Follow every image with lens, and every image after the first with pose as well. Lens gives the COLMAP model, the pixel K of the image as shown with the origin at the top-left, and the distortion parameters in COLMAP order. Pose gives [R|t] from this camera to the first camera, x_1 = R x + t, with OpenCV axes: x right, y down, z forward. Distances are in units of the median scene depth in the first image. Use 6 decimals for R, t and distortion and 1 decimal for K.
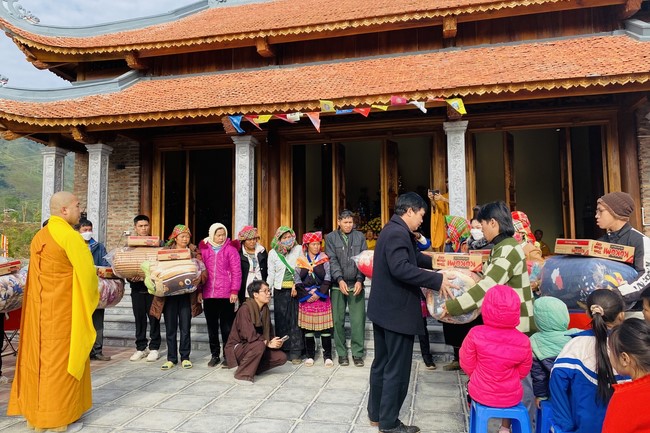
lens RADIAL K [[491.5, 0, 318.4], [0, 491.5, 206.5], [0, 0, 1]] dist [0.010482, -0.006241]
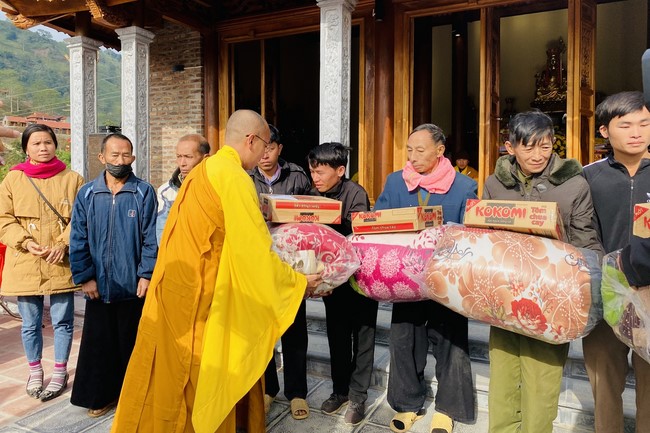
lens RADIAL K [[491.5, 0, 318.4], [0, 491.5, 206.5], [0, 0, 1]] dist [0.010482, -0.006241]
pose [[0.974240, 0.024183, -0.224214, -0.028194], [0.008042, 0.989876, 0.141708, 0.028873], [0.225371, -0.139860, 0.964182, 0.369402]]
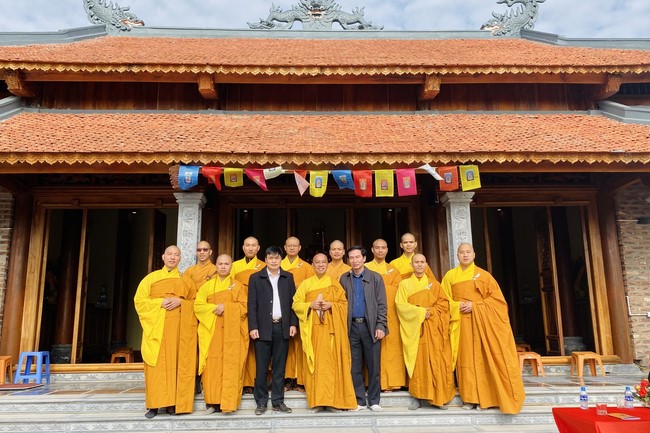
lens RADIAL K [[544.0, 0, 325.0], [0, 544.0, 216.5], [0, 0, 1]] dist [0.011946, -0.005852]
pose [[0.960713, 0.051169, 0.272786, -0.175561], [-0.016053, 0.991457, -0.129439, -0.003980], [-0.277079, 0.119974, 0.953327, 0.148980]]
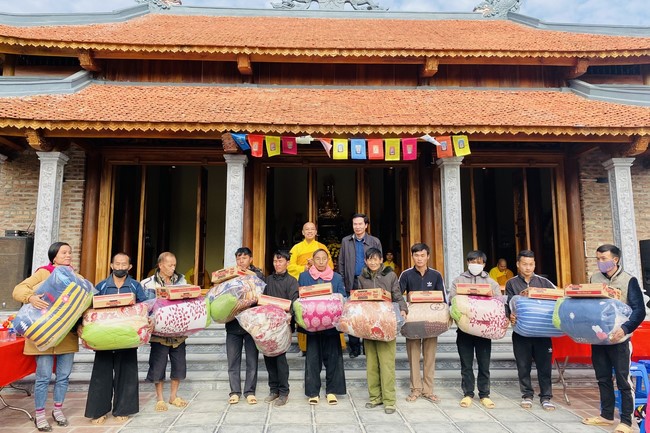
lens RADIAL K [[498.9, 0, 324.9], [0, 498.9, 202.2], [0, 0, 1]] dist [0.008249, -0.004466]
pose [[0.960023, 0.044665, 0.276334, -0.242579], [-0.028402, 0.997636, -0.062578, 0.001380], [-0.278475, 0.052227, 0.959022, 0.043052]]
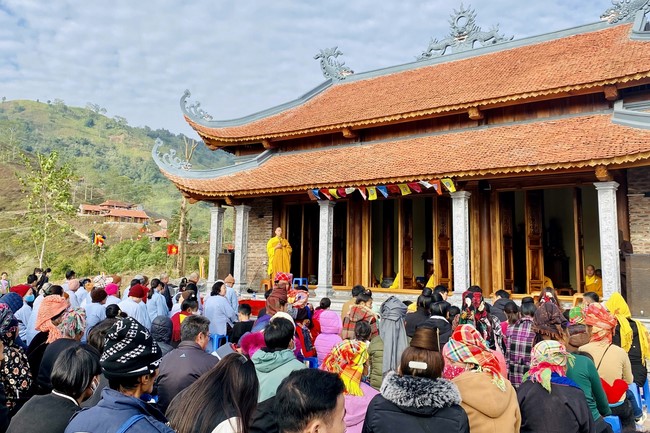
lens RADIAL K [[543.6, 0, 325.0], [0, 543.6, 216.5], [0, 0, 1]] dist [0.033776, -0.004955]
pose [[0.935188, -0.007692, -0.354069, 0.415340], [0.002043, 0.999865, -0.016327, -0.066253], [0.354147, 0.014546, 0.935077, -0.517837]]
